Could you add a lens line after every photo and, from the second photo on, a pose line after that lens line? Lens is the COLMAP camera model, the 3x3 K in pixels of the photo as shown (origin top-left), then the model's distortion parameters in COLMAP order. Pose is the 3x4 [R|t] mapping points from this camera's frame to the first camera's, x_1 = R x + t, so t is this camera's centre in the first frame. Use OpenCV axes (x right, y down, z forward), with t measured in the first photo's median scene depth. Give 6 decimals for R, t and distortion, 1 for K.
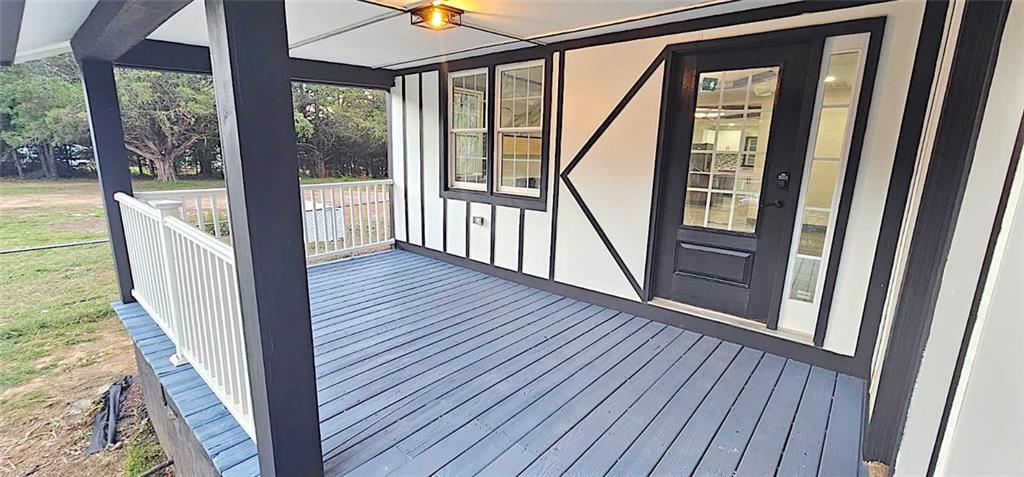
lens RADIAL K [[419.7, 0, 516.6], [0, 419.7, 240.5], [0, 0, 1]] dist [-0.000629, 0.000170]
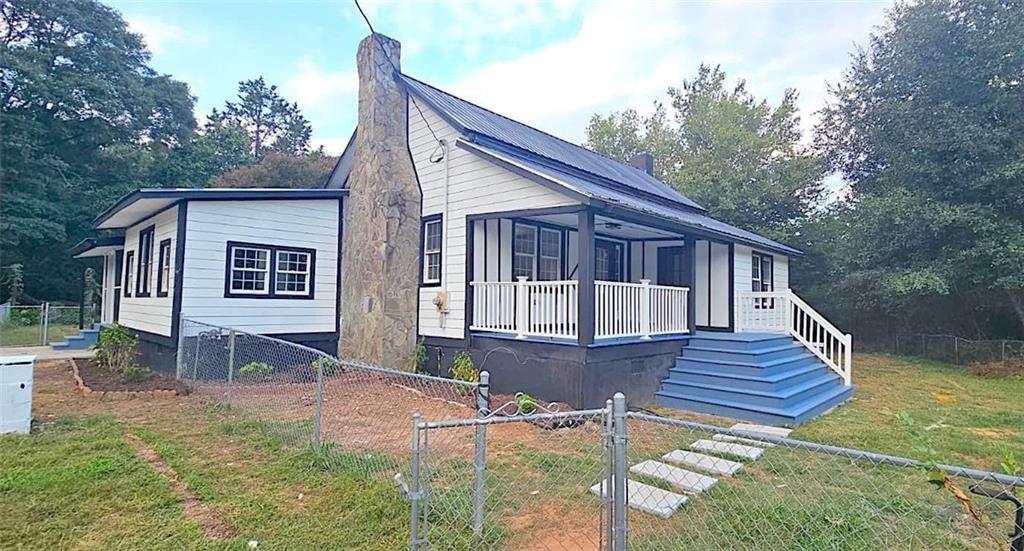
lens RADIAL K [[509.2, 0, 512.0], [0, 509.2, 275.5], [0, 0, 1]] dist [0.000408, 0.000021]
pose [[0.072722, 0.051136, 0.996040, -2.427284], [0.224919, 0.972117, -0.066329, -0.017841], [-0.971660, 0.228852, 0.059193, 0.921208]]
